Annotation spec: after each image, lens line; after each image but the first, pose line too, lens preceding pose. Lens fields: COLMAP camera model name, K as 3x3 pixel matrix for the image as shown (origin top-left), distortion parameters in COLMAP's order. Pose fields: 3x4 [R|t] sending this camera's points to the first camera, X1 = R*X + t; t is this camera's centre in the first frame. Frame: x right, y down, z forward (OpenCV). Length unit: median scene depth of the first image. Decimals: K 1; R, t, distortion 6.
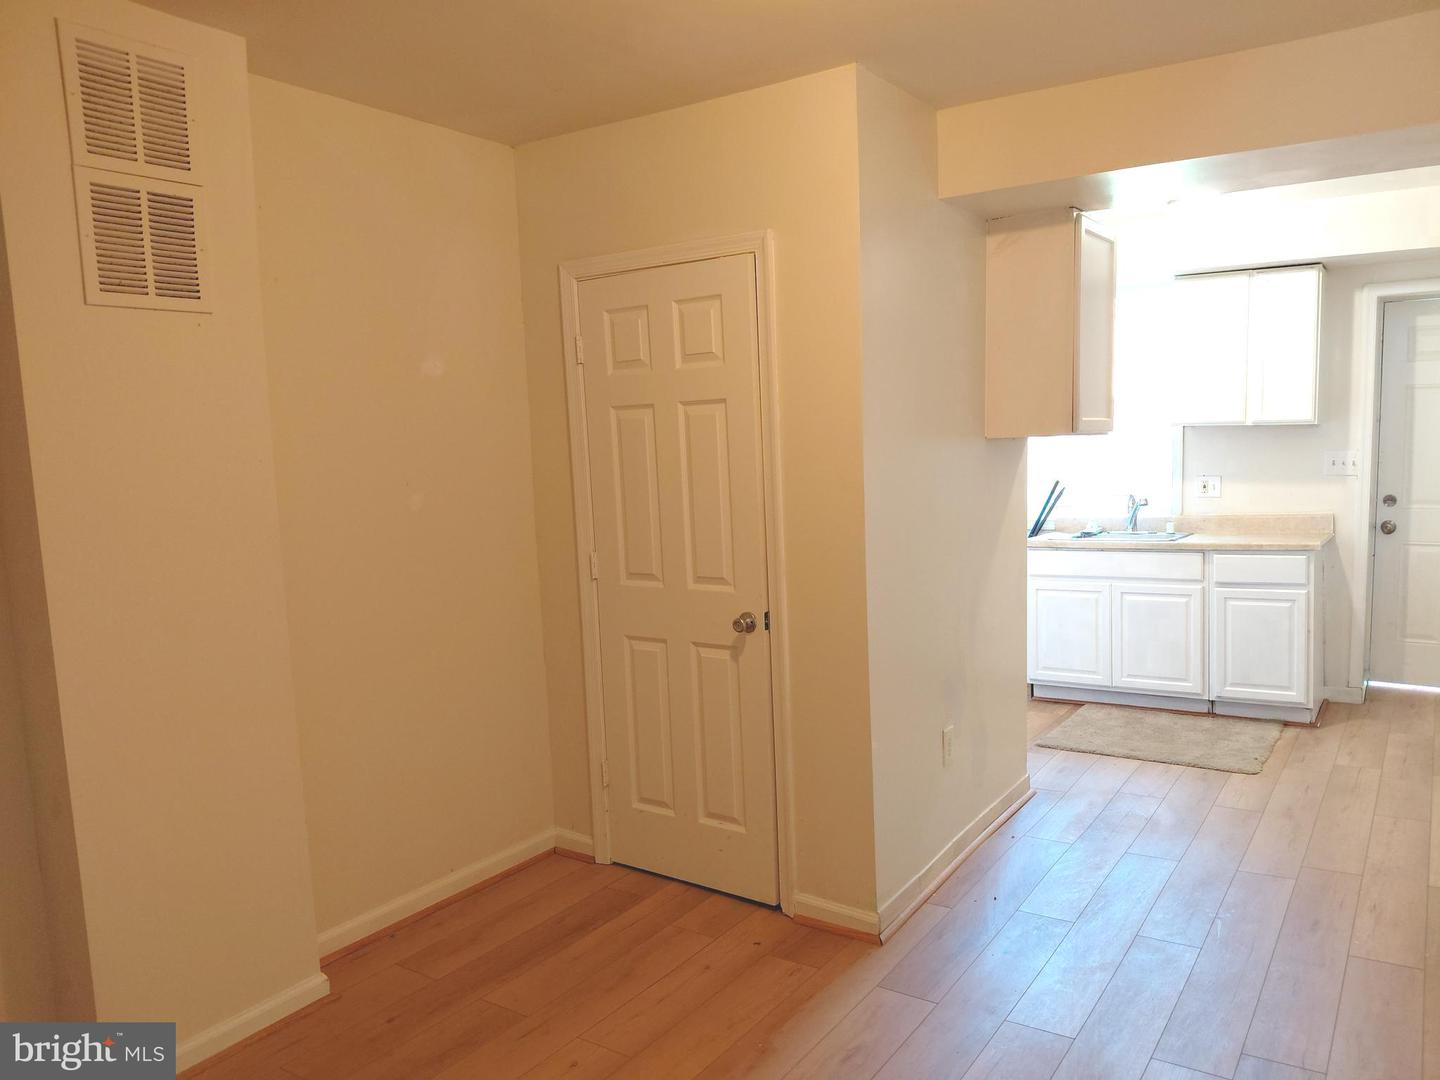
lens RADIAL K [[1037.4, 0, 742.4], [0, 1037.4, 556.1], [0, 0, 1]] dist [0.044026, -0.102537]
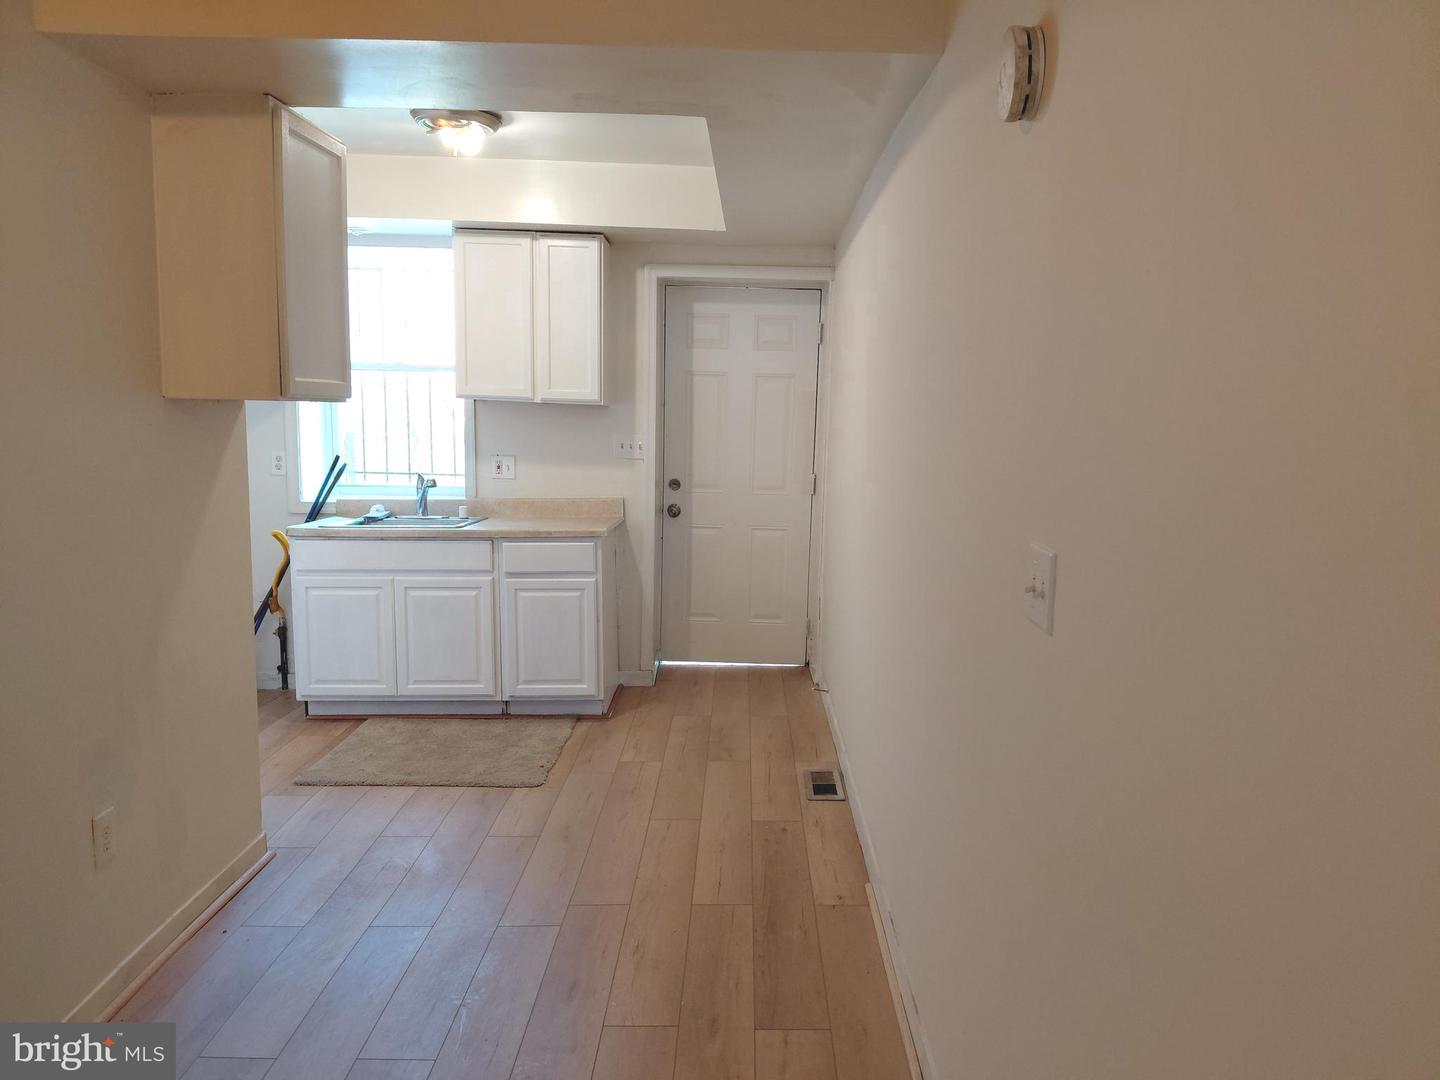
lens RADIAL K [[1037.4, 0, 742.4], [0, 1037.4, 556.1], [0, 0, 1]] dist [0.044026, -0.102537]
pose [[0.829153, -0.028276, 0.558306, 0.117546], [0.012589, 0.999411, 0.031920, -0.016056], [-0.558879, -0.019439, 0.829021, 0.127629]]
